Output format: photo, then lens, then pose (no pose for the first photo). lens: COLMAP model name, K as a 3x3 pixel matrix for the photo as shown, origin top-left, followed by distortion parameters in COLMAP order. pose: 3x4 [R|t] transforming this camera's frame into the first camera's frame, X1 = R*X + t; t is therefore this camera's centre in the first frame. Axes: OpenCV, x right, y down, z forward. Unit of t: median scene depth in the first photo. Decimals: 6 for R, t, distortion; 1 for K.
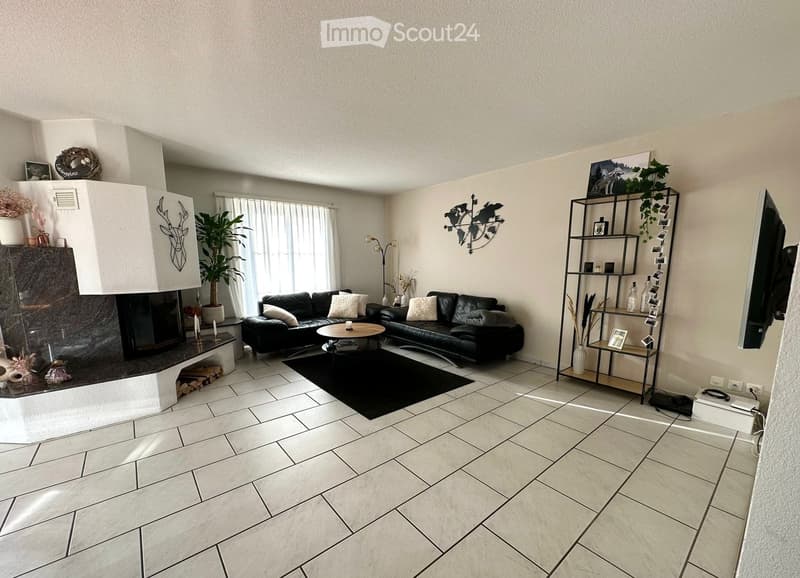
lens RADIAL K [[332.0, 0, 409.8], [0, 332.0, 309.4], [0, 0, 1]] dist [0.000244, -0.000193]
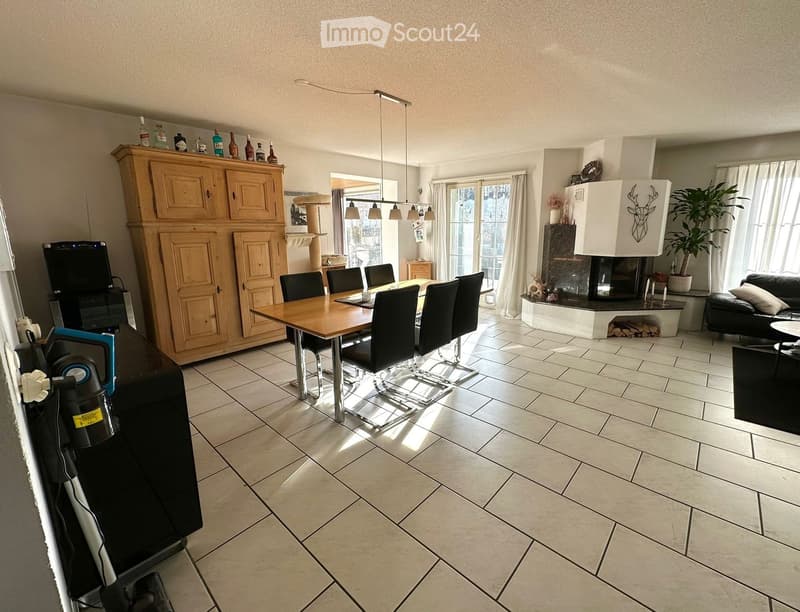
lens RADIAL K [[352.3, 0, 401.8], [0, 352.3, 300.4], [0, 0, 1]] dist [-0.002428, -0.000533]
pose [[0.123847, 0.207750, -0.970310, 0.540692], [-0.143875, 0.971265, 0.189591, -0.023784], [0.981816, 0.116123, 0.150178, -0.059215]]
